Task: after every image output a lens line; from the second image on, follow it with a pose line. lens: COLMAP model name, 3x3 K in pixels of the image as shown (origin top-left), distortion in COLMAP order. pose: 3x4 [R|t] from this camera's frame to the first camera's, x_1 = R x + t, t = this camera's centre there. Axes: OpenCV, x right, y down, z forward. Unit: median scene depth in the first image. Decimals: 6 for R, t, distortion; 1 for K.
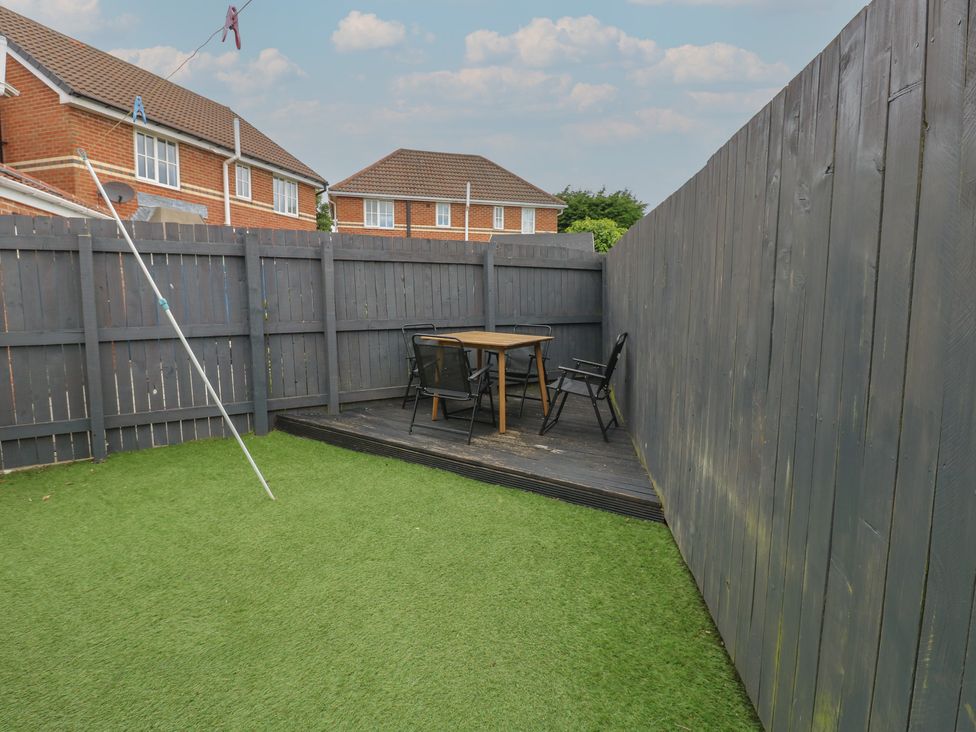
lens RADIAL K [[515.3, 0, 494.2], [0, 515.3, 355.1], [0, 0, 1]] dist [0.008665, -0.013454]
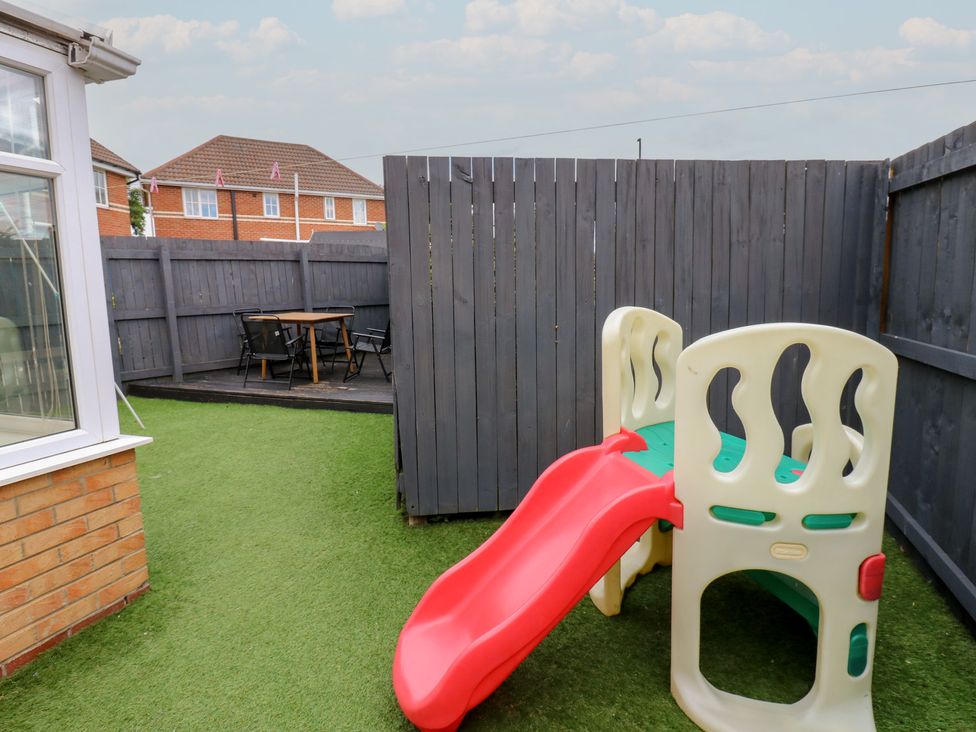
lens RADIAL K [[524.8, 0, 487.6], [0, 524.8, 351.8], [0, 0, 1]] dist [-0.003510, -0.003435]
pose [[0.962070, -0.058772, 0.266398, 0.068461], [0.054408, 0.998237, 0.023738, 0.044102], [-0.267323, -0.008344, 0.963571, -0.376857]]
